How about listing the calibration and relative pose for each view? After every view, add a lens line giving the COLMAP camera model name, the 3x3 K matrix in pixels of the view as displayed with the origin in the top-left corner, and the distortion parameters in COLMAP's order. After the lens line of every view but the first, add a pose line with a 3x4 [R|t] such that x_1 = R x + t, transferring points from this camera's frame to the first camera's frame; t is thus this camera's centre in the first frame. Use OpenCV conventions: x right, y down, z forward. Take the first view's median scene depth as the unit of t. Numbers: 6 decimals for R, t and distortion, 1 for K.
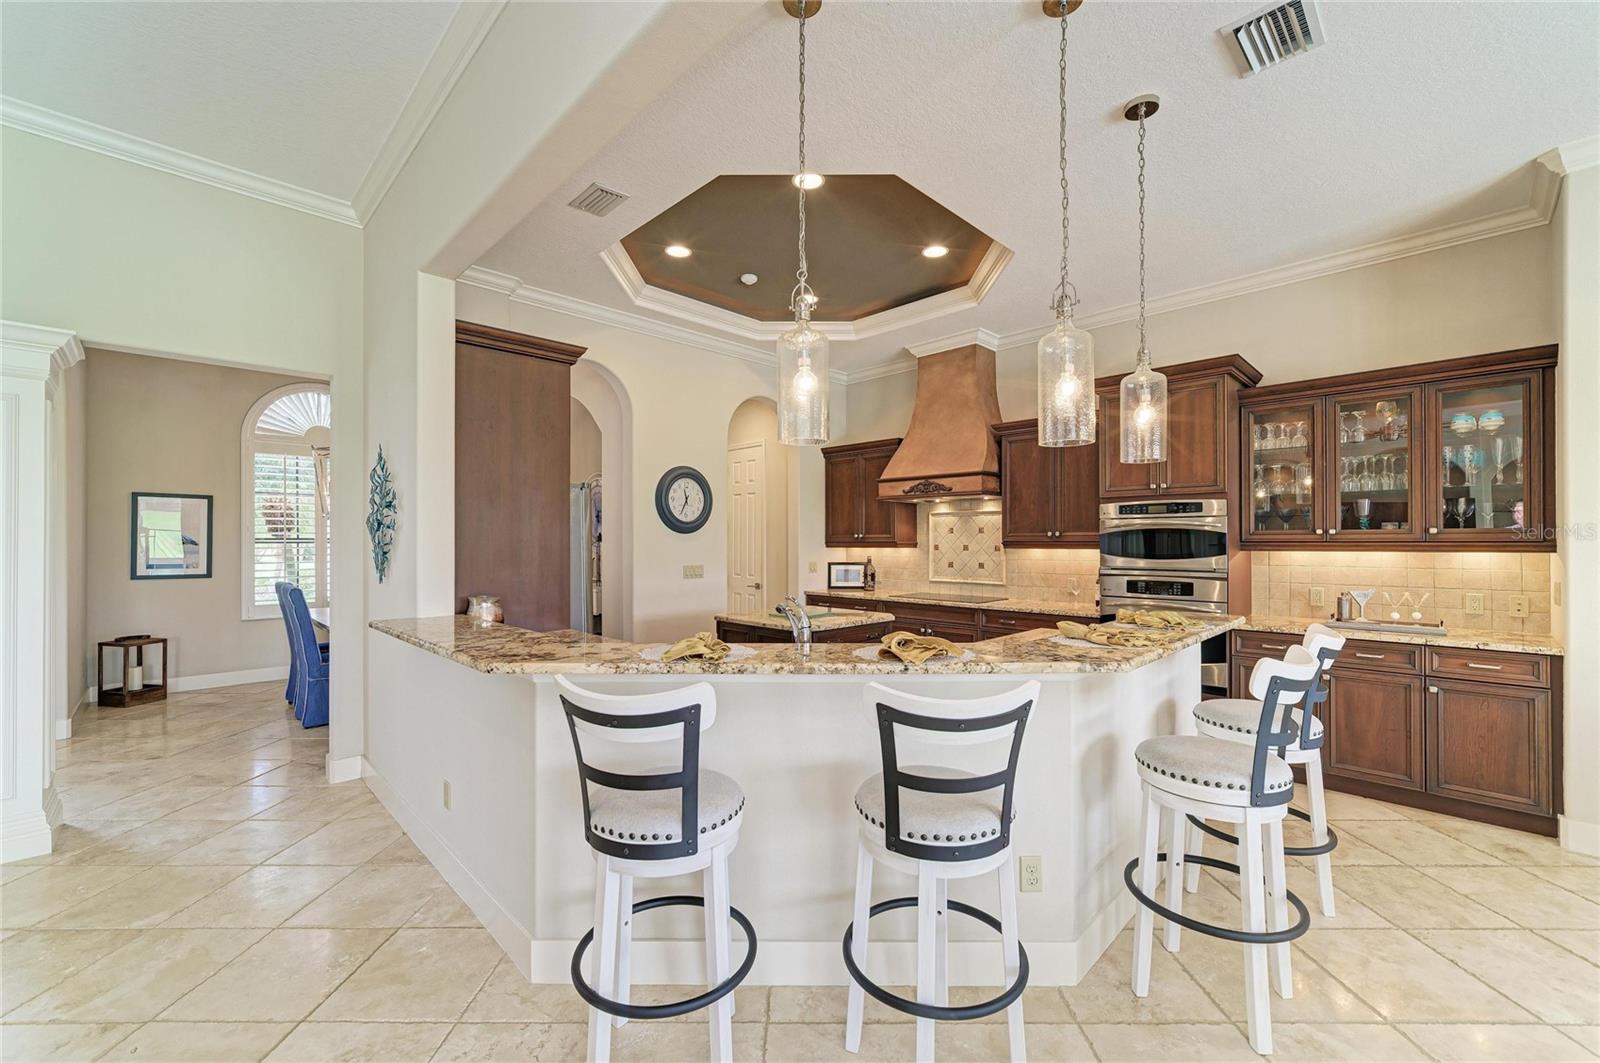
lens RADIAL K [[660.8, 0, 801.1], [0, 660.8, 535.5], [0, 0, 1]] dist [-0.003541, 0.001676]
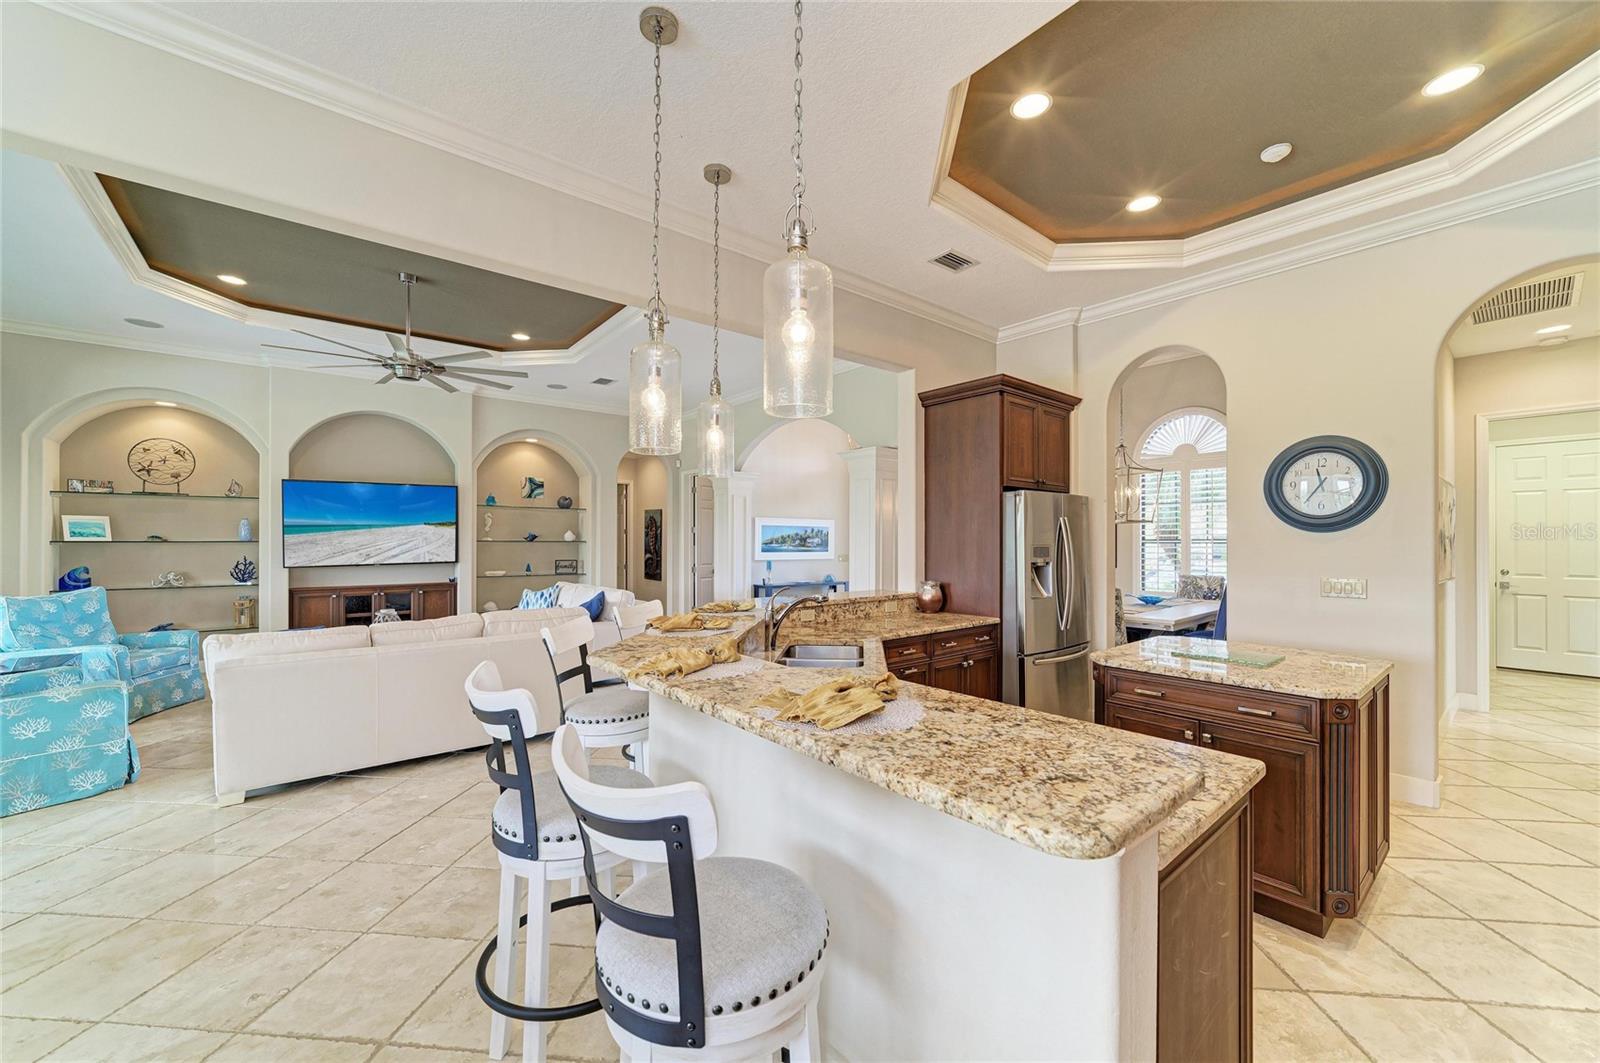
lens RADIAL K [[621.6, 0, 803.7], [0, 621.6, 537.8], [0, 0, 1]] dist [-0.001594, 0.001459]
pose [[-0.103511, -0.004880, -0.994616, 0.520899], [0.006136, 0.999966, -0.005545, 0.002789], [0.994609, -0.006677, -0.103477, 0.512485]]
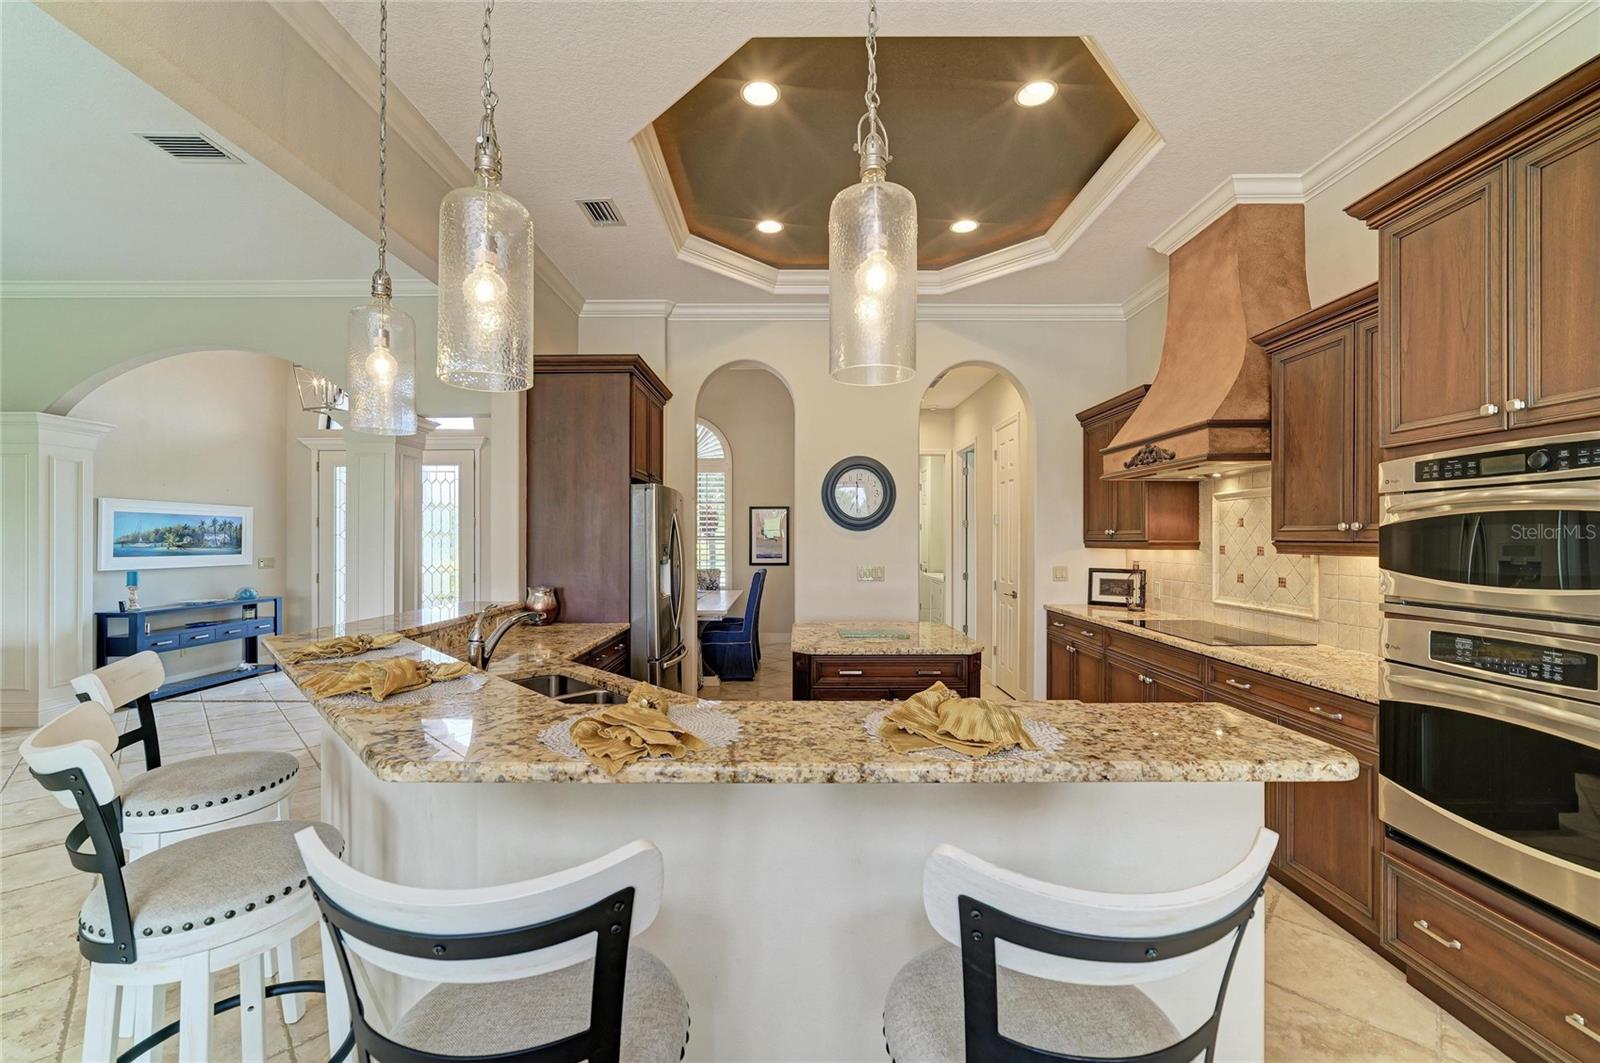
lens RADIAL K [[660.8, 0, 796.0], [0, 660.8, 535.1], [0, 0, 1]] dist [-0.003541, 0.001676]
pose [[0.700624, -0.002998, -0.713524, 0.398161], [0.005324, 0.999985, 0.001026, 0.001407], [0.713511, -0.004517, 0.700630, 0.301139]]
